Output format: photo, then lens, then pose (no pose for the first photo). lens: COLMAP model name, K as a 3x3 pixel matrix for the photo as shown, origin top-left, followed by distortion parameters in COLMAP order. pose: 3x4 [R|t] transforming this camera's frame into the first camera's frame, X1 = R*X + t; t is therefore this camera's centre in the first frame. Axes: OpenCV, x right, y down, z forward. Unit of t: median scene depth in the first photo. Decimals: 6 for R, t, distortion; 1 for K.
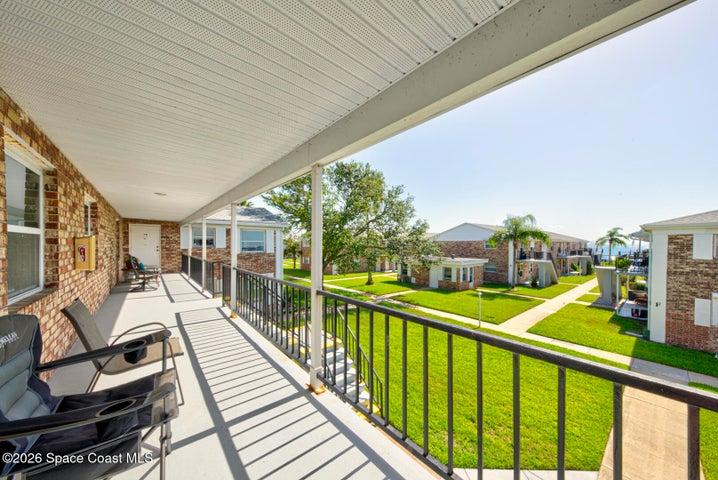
lens RADIAL K [[246.1, 0, 356.3], [0, 246.1, 244.7], [0, 0, 1]] dist [0.011046, 0.000060]
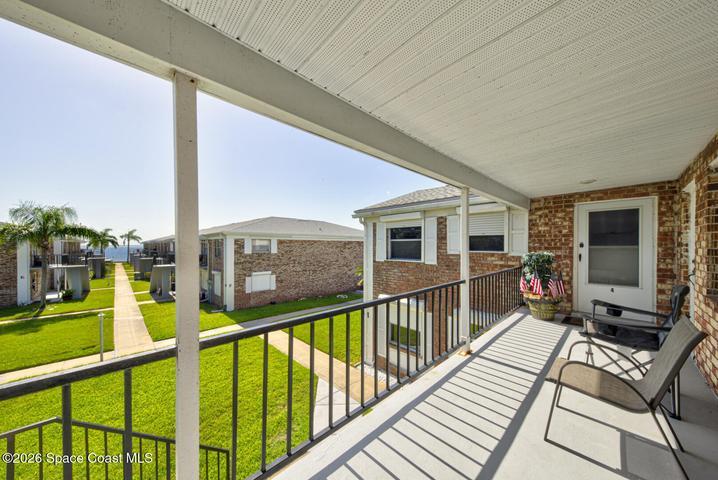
lens RADIAL K [[246.1, 0, 356.7], [0, 246.1, 242.9], [0, 0, 1]] dist [0.011046, 0.000060]
pose [[-0.061446, 0.004298, 0.998101, -0.322433], [0.006305, 0.999972, -0.003918, -0.003610], [-0.998090, 0.006052, -0.061472, 0.365060]]
